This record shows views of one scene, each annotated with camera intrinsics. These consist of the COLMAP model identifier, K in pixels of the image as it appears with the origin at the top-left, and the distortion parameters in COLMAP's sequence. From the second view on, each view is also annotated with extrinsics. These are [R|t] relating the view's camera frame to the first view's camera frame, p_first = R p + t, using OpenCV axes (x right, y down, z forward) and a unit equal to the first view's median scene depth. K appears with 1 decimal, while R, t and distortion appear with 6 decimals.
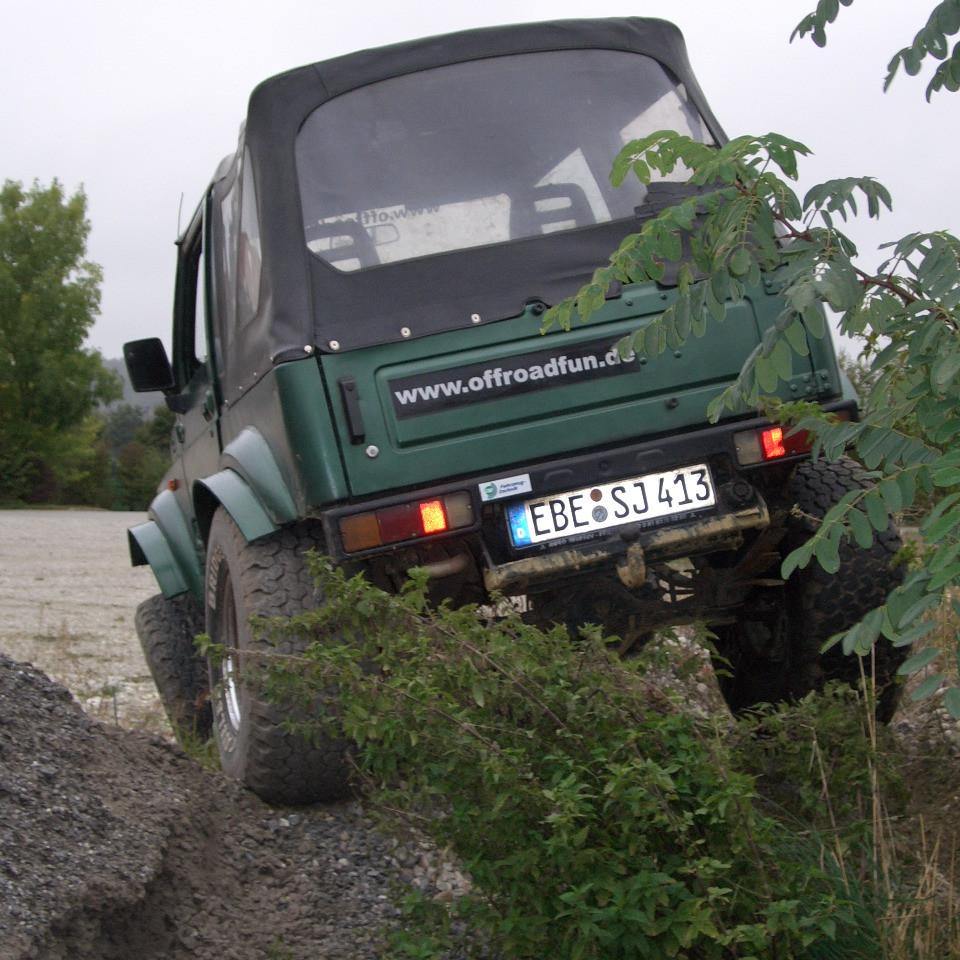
lens RADIAL K [[2090.0, 0, 481.1], [0, 2090.0, 516.6], [0, 0, 1]] dist [-0.067943, 0.530766]
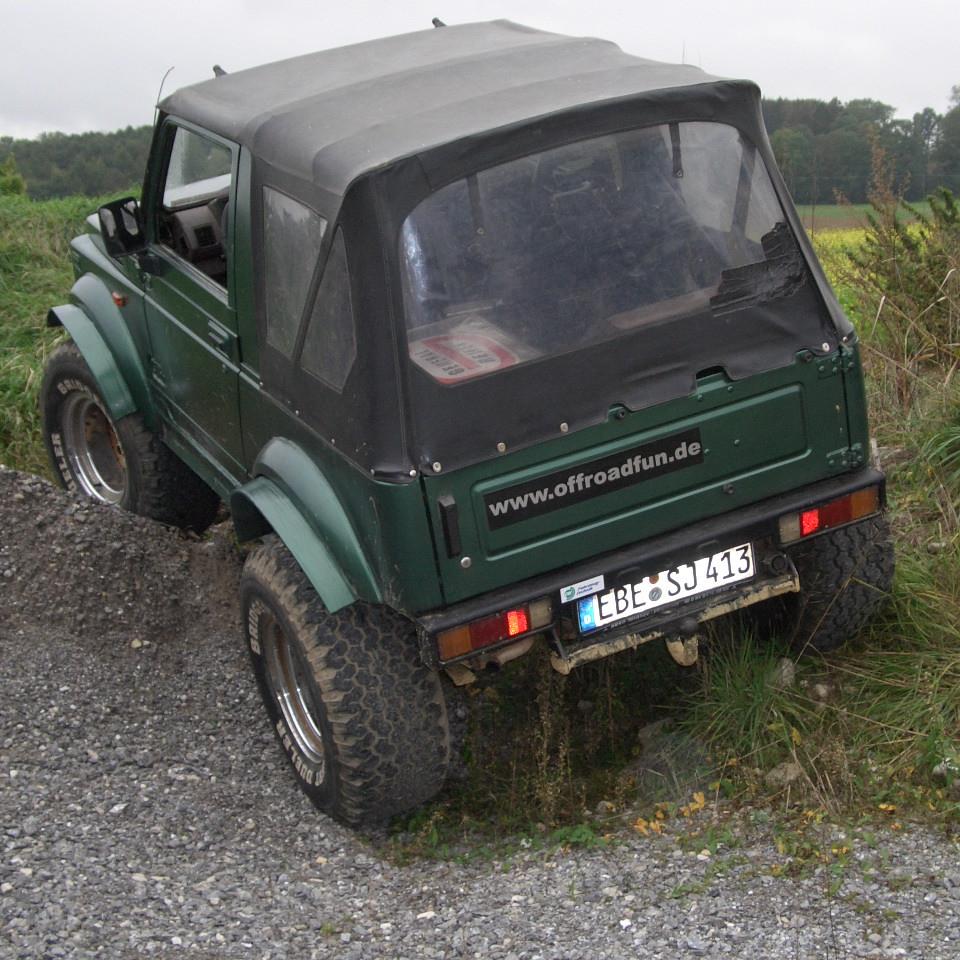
lens RADIAL K [[2090.0, 0, 481.1], [0, 2090.0, 516.6], [0, 0, 1]] dist [-0.067943, 0.530766]
pose [[0.978426, 0.002892, 0.206579, -0.256925], [-0.083149, 0.920859, 0.380927, -0.445312], [-0.189129, -0.389886, 0.901232, 0.054819]]
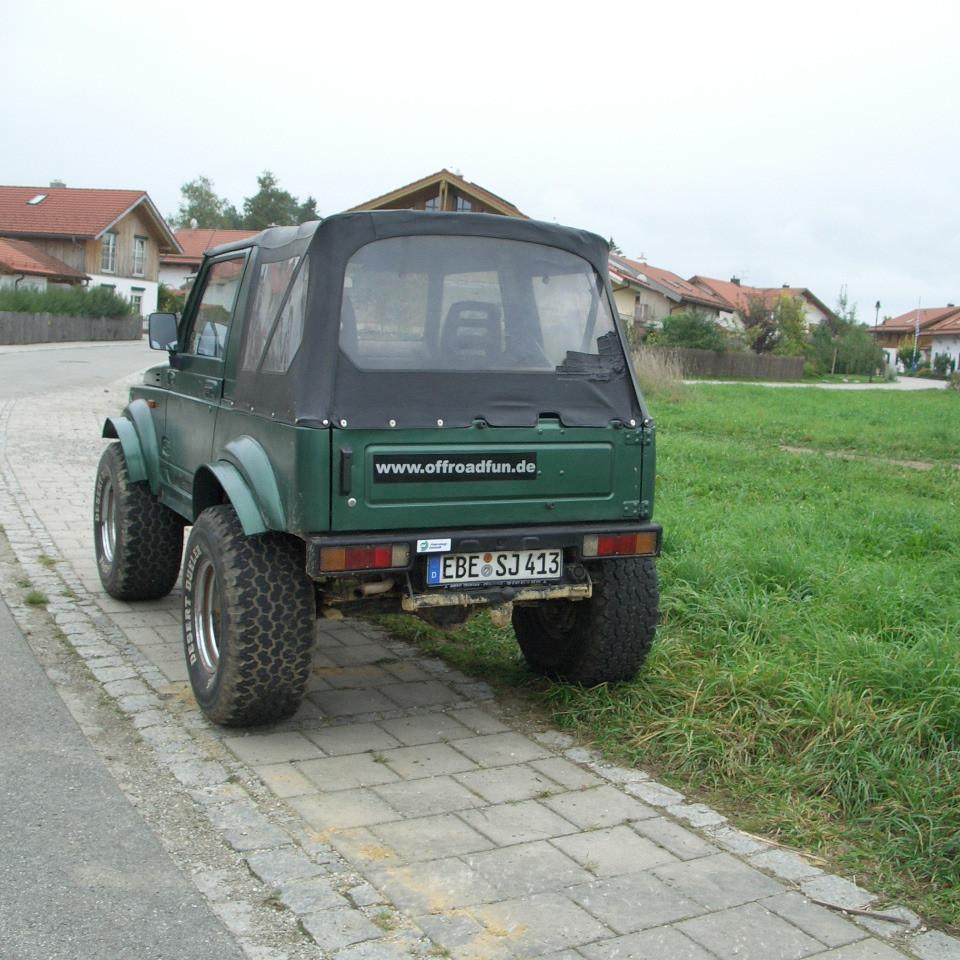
lens RADIAL K [[1290.7, 0, 481.0], [0, 1290.7, 461.5], [0, 0, 1]] dist [-0.205412, 0.078576]
pose [[0.948281, 0.230241, 0.218521, -0.162800], [-0.253326, 0.963736, 0.083896, -0.150248], [-0.191280, -0.134914, 0.972219, 0.132277]]
